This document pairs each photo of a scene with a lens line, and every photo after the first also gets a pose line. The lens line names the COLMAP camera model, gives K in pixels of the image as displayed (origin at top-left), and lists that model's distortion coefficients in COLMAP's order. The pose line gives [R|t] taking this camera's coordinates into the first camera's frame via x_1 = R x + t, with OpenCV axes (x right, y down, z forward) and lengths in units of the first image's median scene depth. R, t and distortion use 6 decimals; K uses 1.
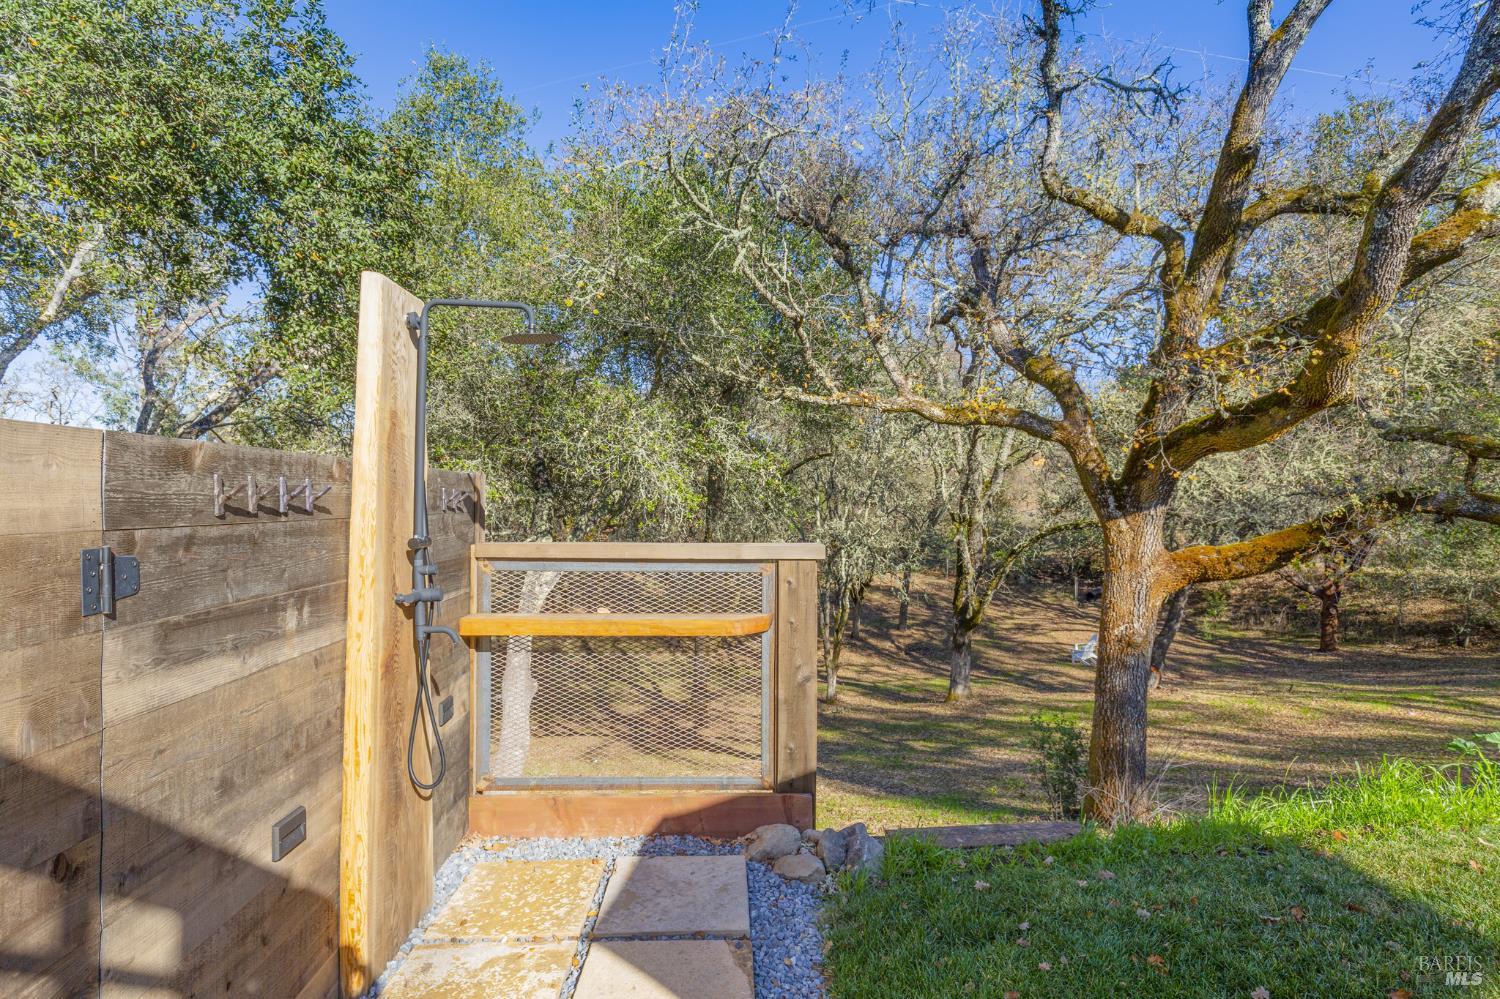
lens RADIAL K [[810.9, 0, 747.6], [0, 810.9, 498.6], [0, 0, 1]] dist [0.004062, -0.000038]
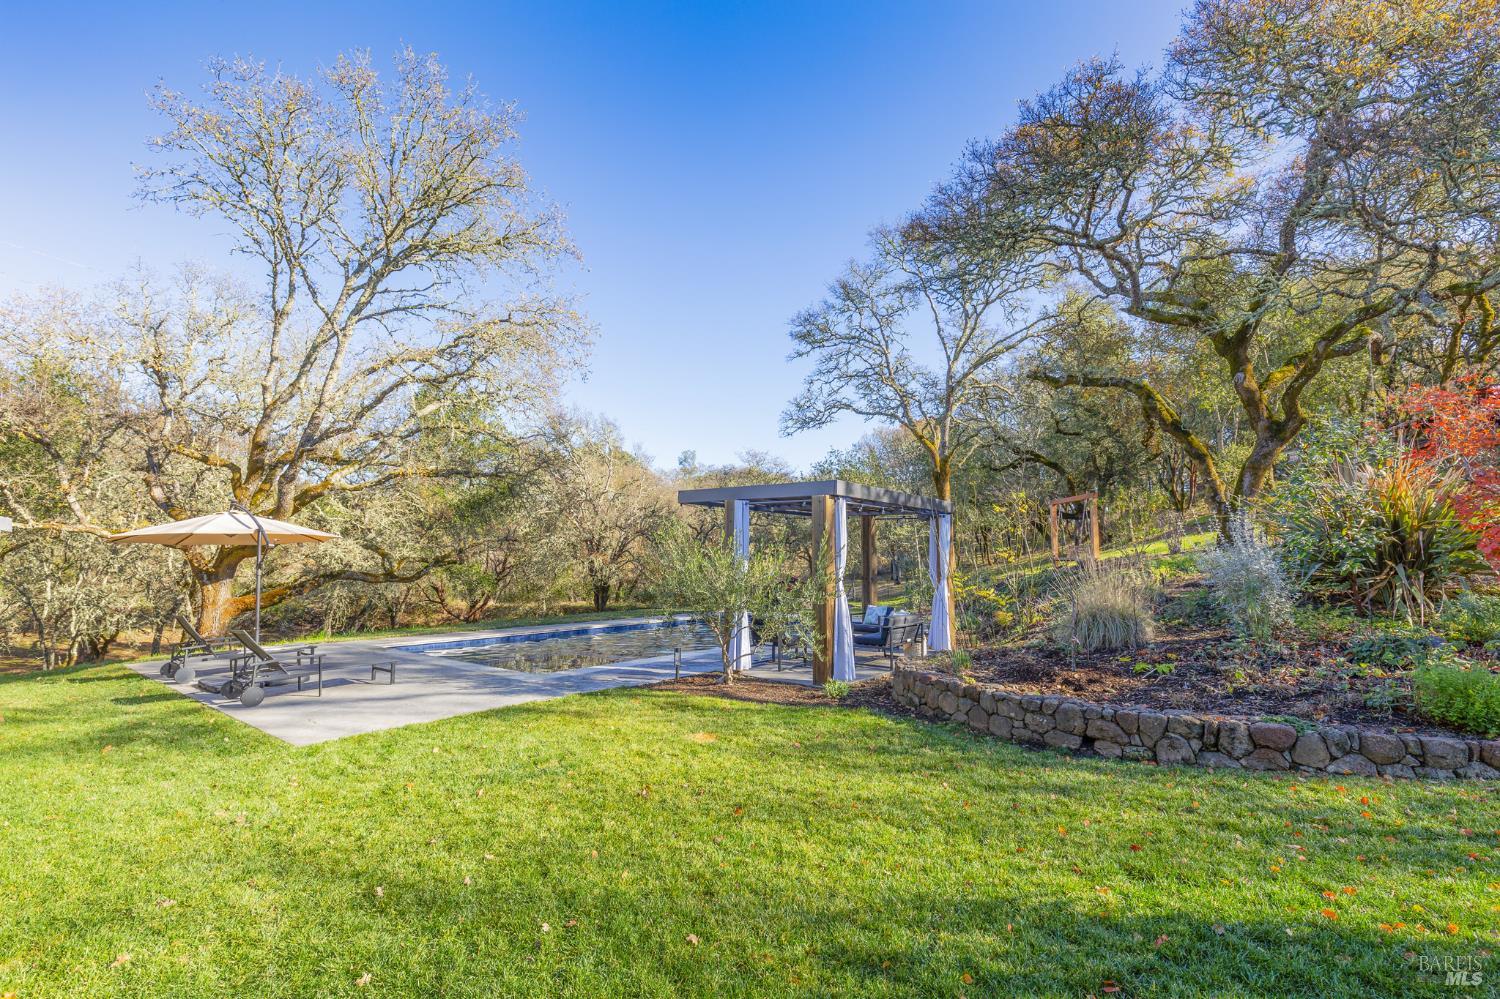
lens RADIAL K [[671.1, 0, 742.3], [0, 671.1, 499.6], [0, 0, 1]] dist [0.007220, -0.001360]
pose [[0.659072, 0.066775, 0.749109, 0.019078], [-0.000784, 0.996111, -0.088104, -0.047914], [-0.752079, 0.057480, 0.656561, -1.380104]]
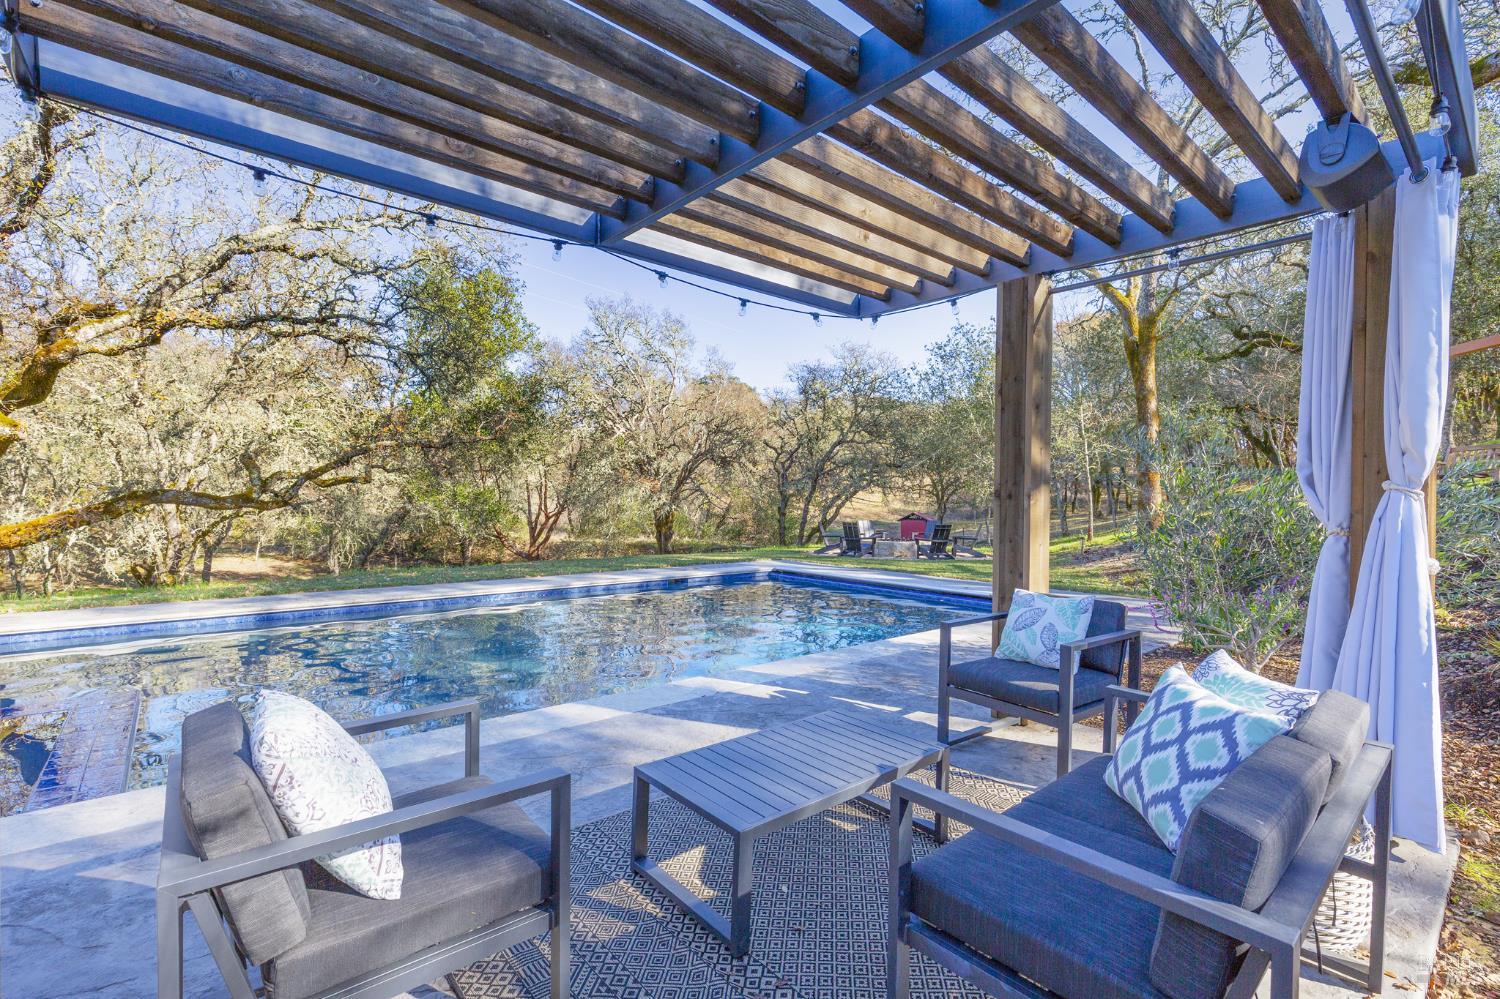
lens RADIAL K [[671.1, 0, 740.6], [0, 671.1, 496.6], [0, 0, 1]] dist [0.007220, -0.001360]
pose [[0.796568, 0.002092, 0.604545, 0.907088], [-0.004892, 0.999984, 0.002985, -0.006133], [-0.604529, -0.005336, 0.796565, -0.862612]]
